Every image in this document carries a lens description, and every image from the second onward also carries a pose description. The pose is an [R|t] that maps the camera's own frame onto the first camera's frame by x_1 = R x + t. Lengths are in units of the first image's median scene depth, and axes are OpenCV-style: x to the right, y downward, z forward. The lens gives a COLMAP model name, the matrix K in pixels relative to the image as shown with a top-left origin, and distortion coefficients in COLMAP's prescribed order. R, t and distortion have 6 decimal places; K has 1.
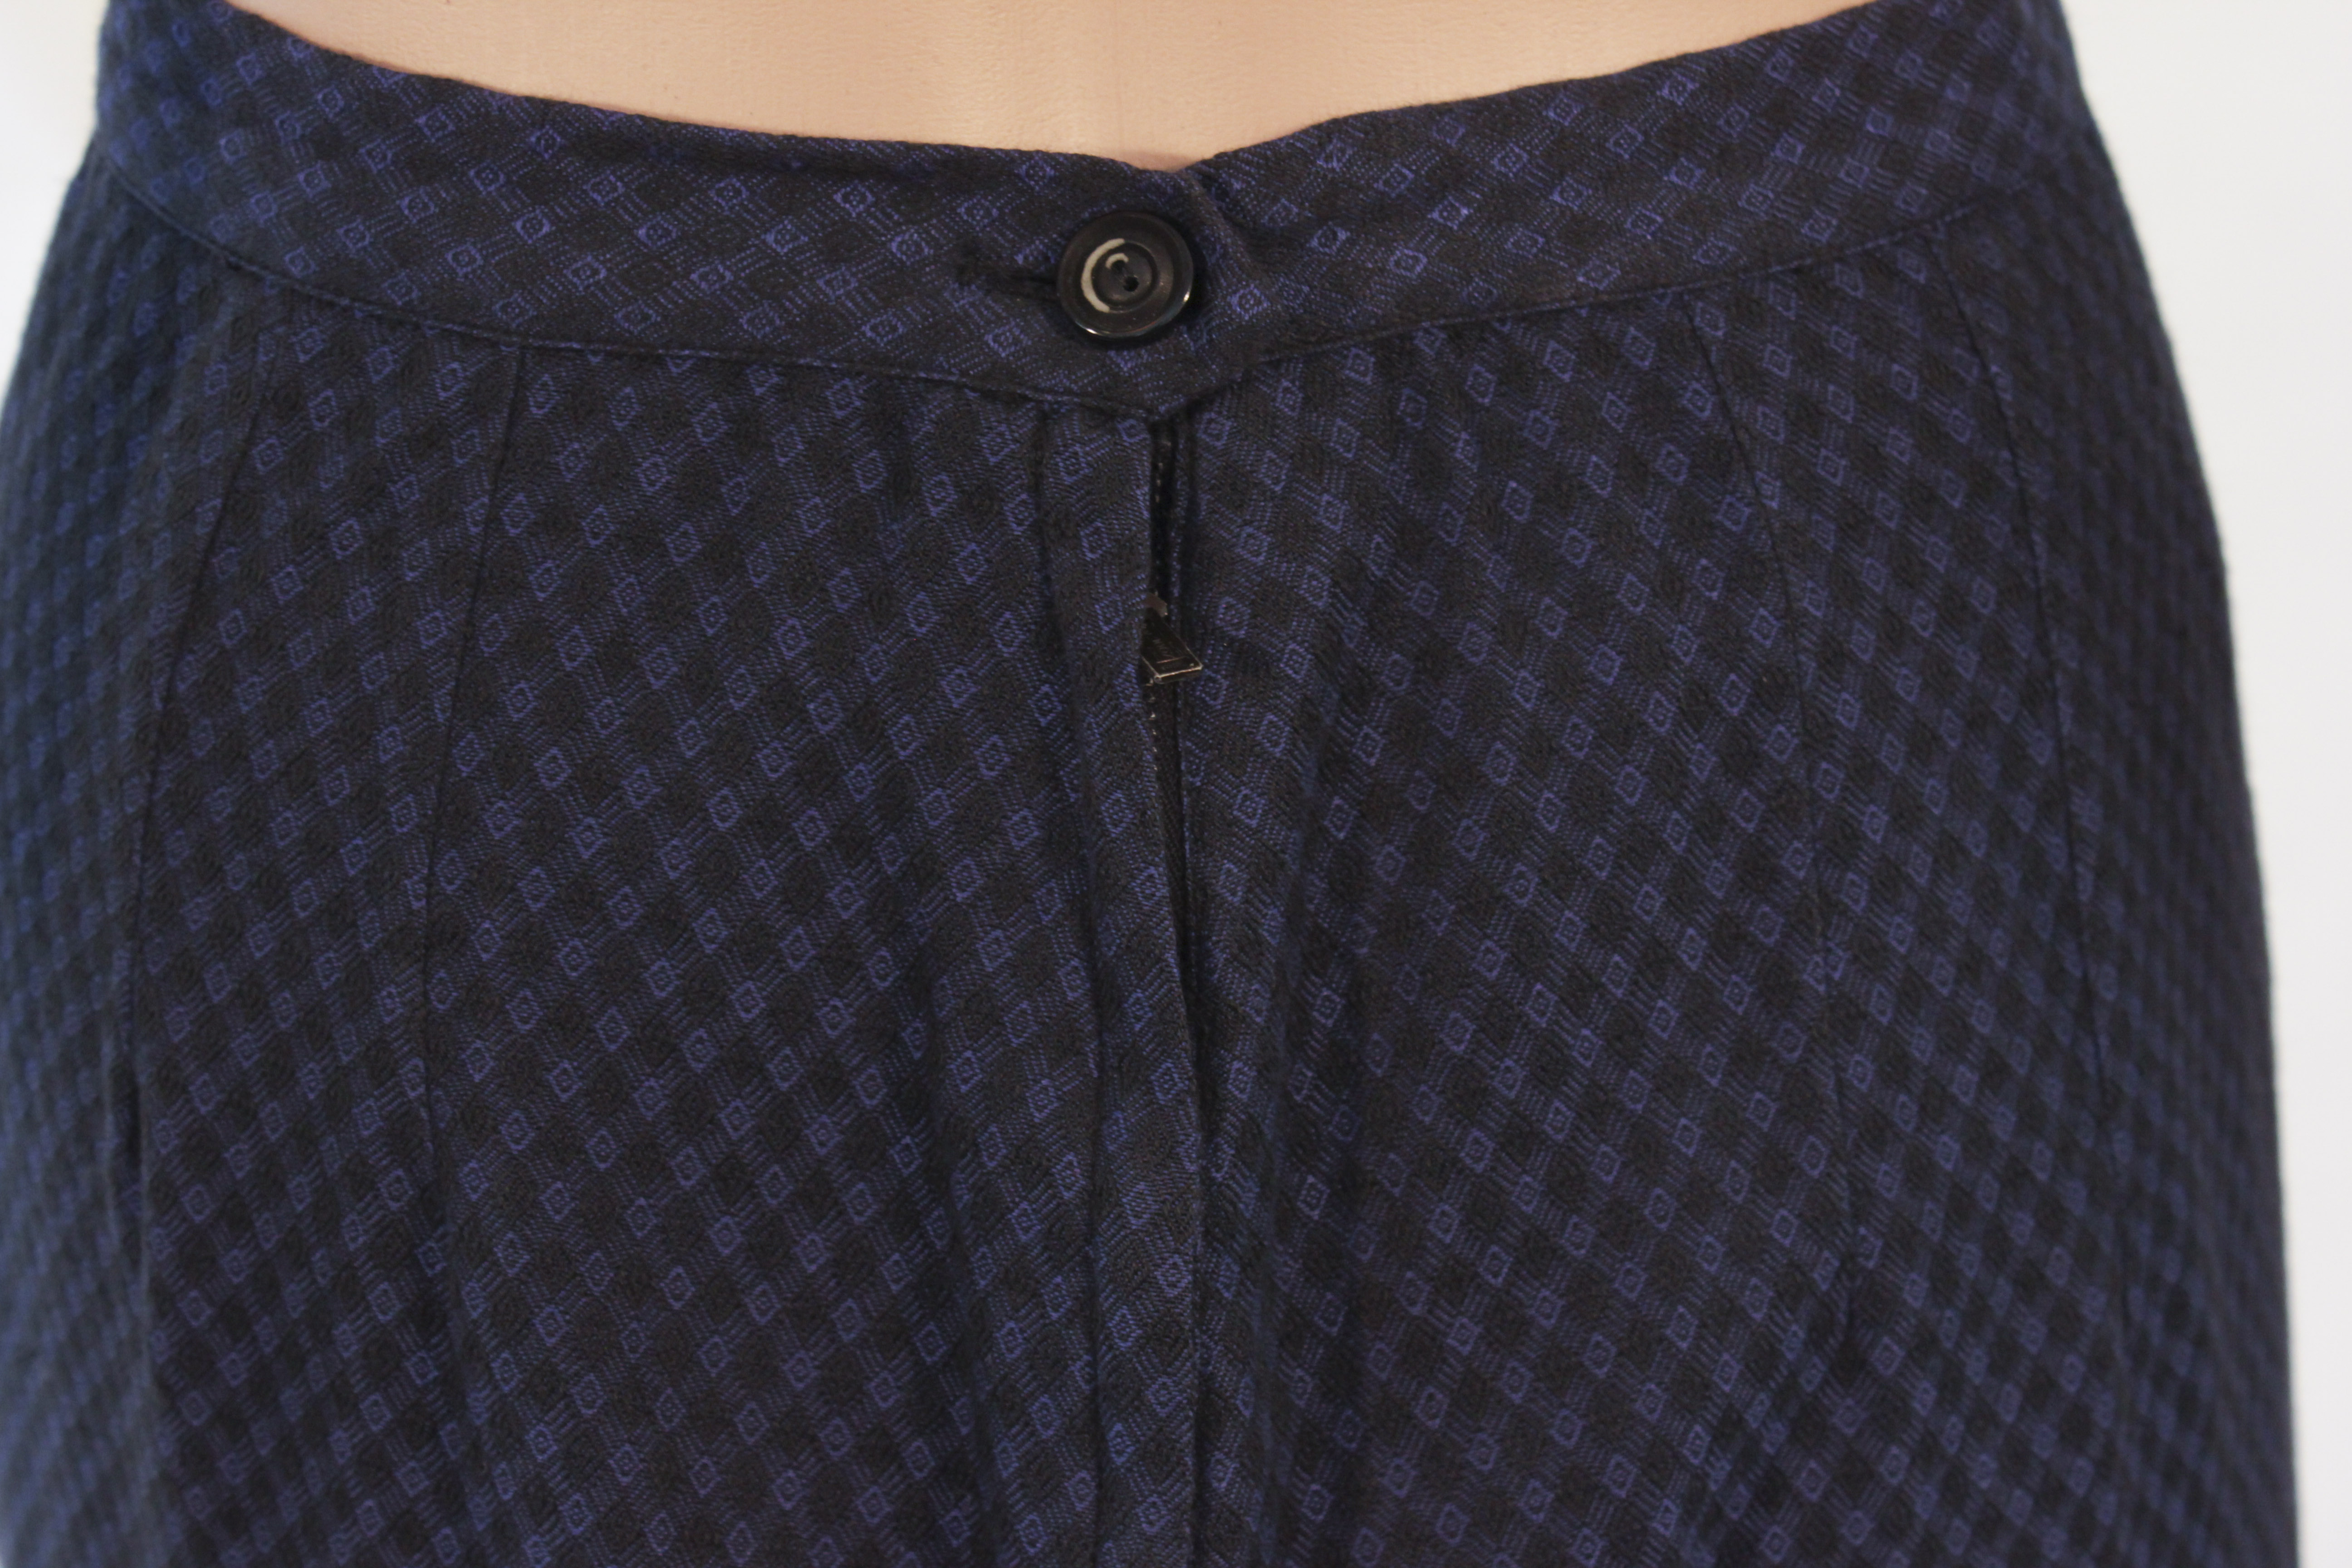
lens RADIAL K [[4774.7, 0, 1172.1], [0, 4774.7, 780.8], [0, 0, 1]] dist [0.027781, 0.000000]
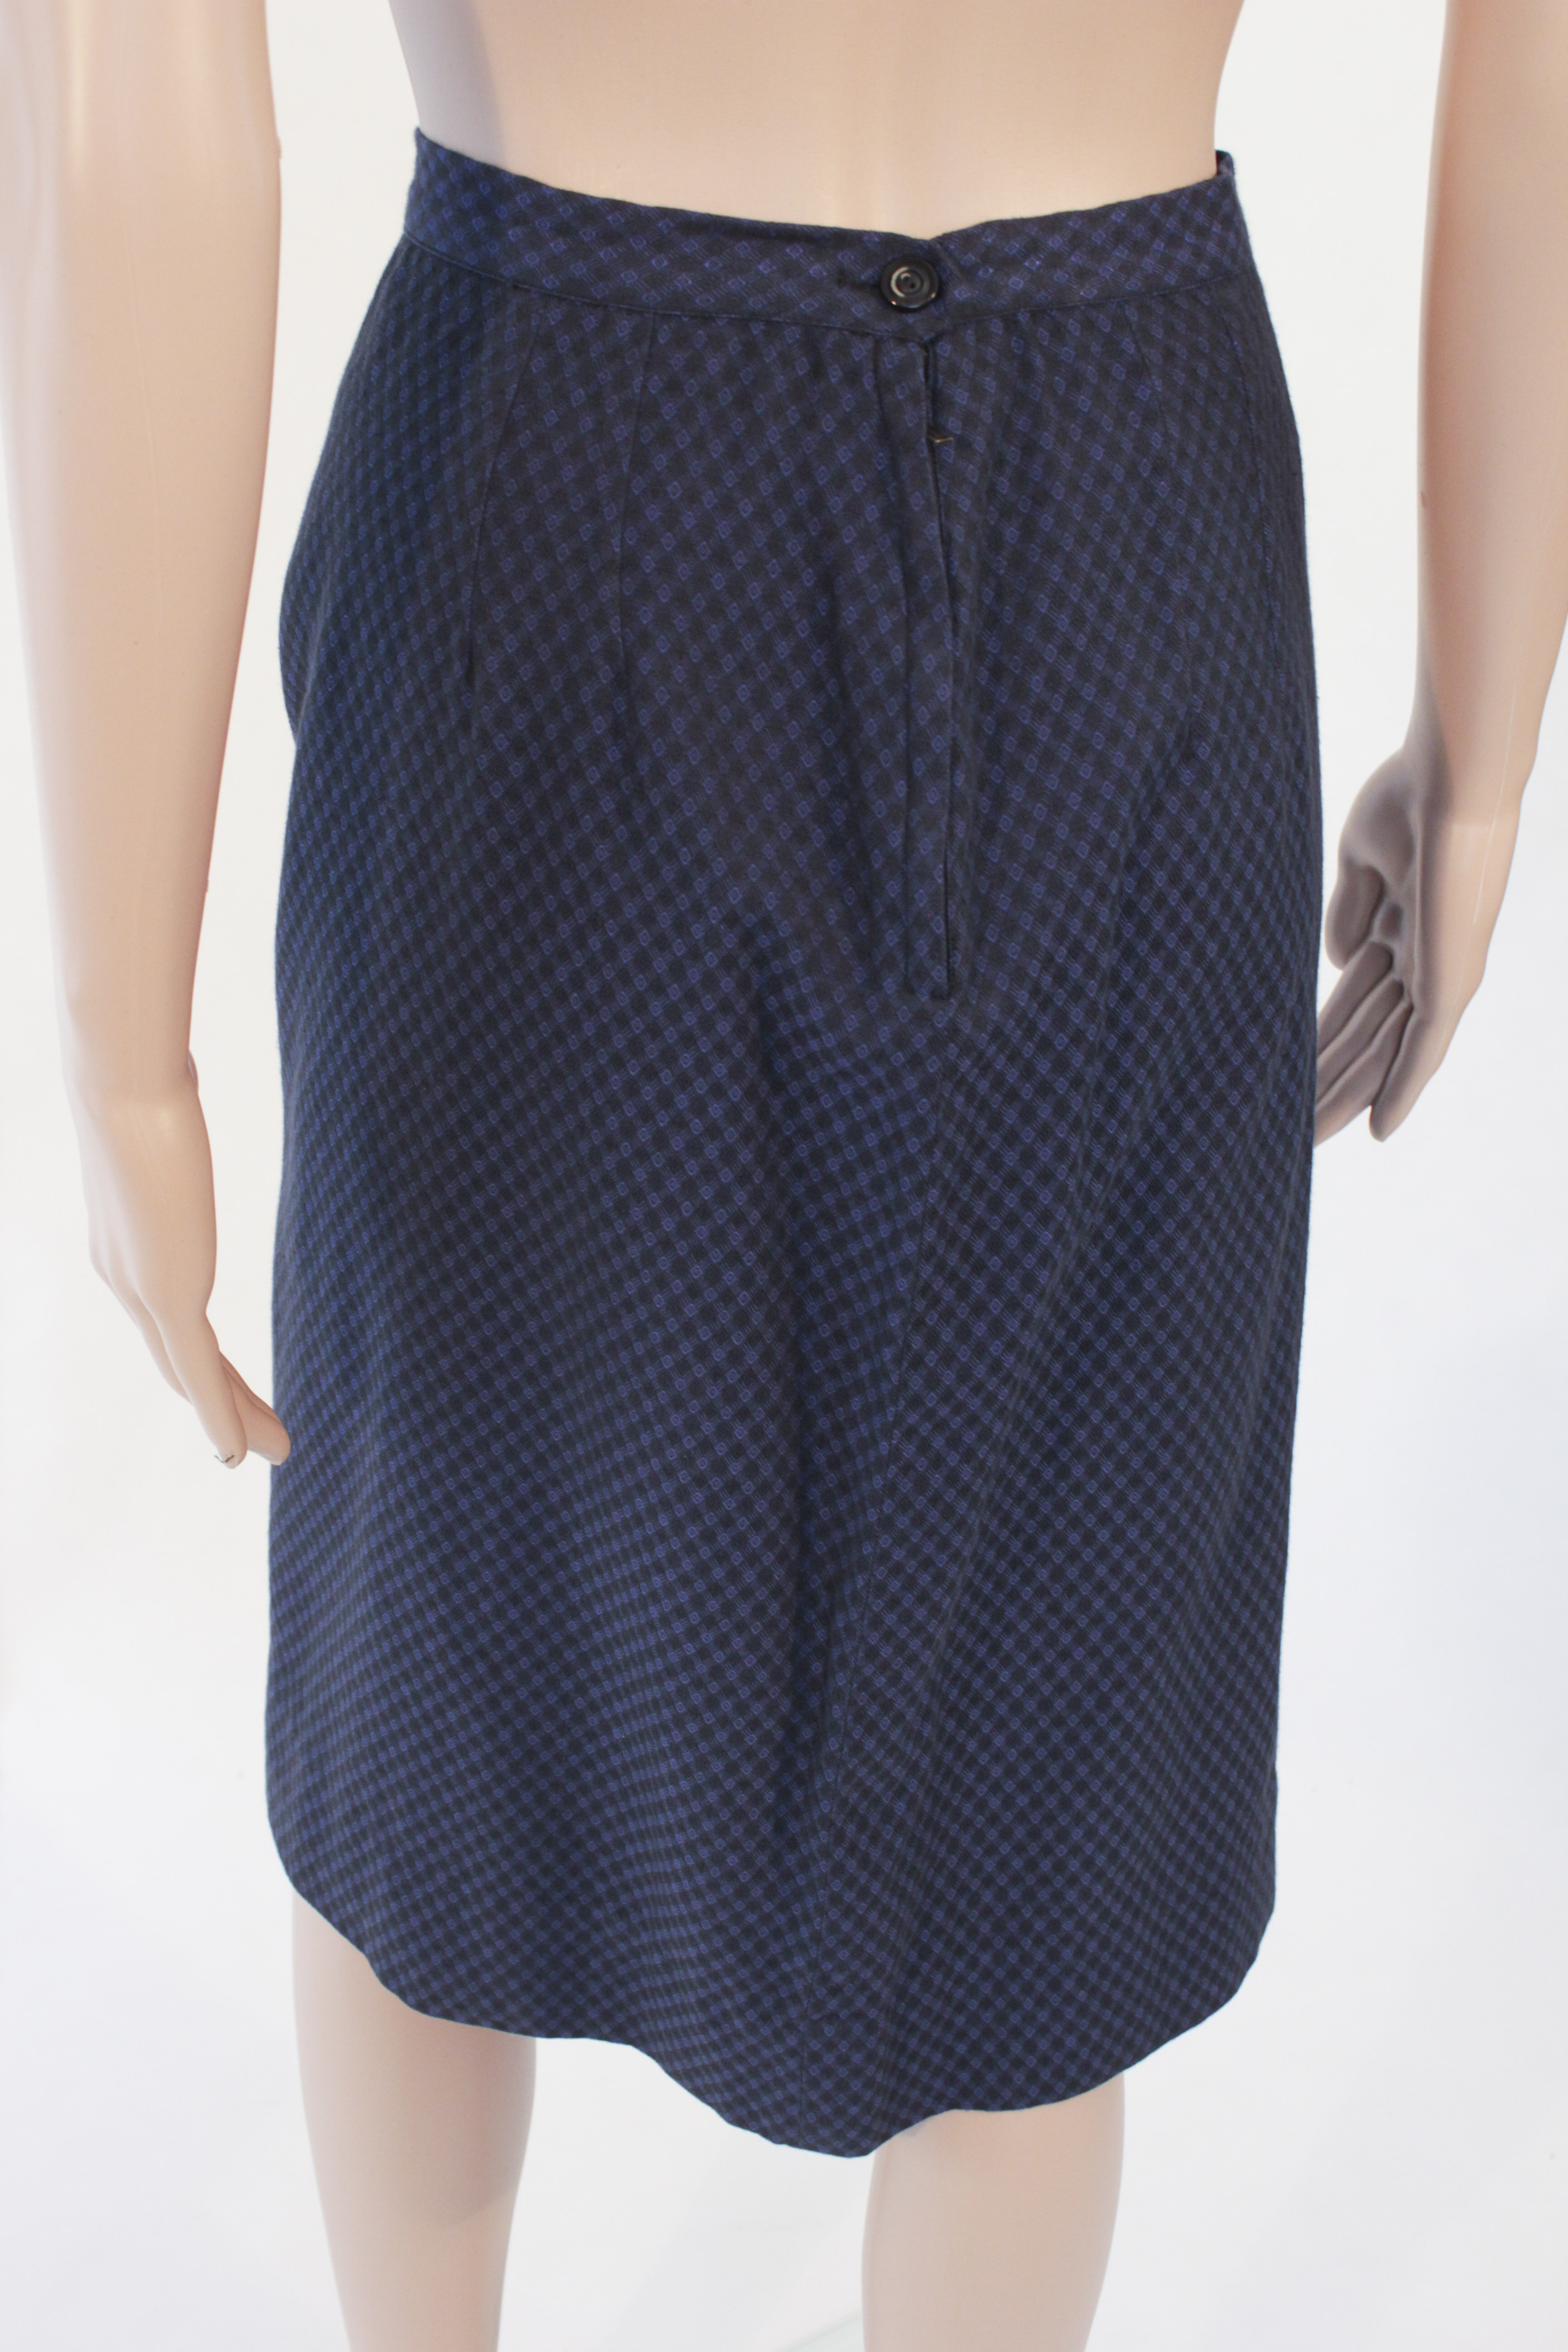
lens RADIAL K [[3072.1, 0, 788.3], [0, 3072.1, 1181.1], [0, 0, 1]] dist [-0.069549, 0.000000]
pose [[0.986796, -0.035595, 0.158009, -0.322697], [0.025827, 0.997651, 0.063446, 0.242456], [-0.159896, -0.058527, 0.985397, -0.527591]]
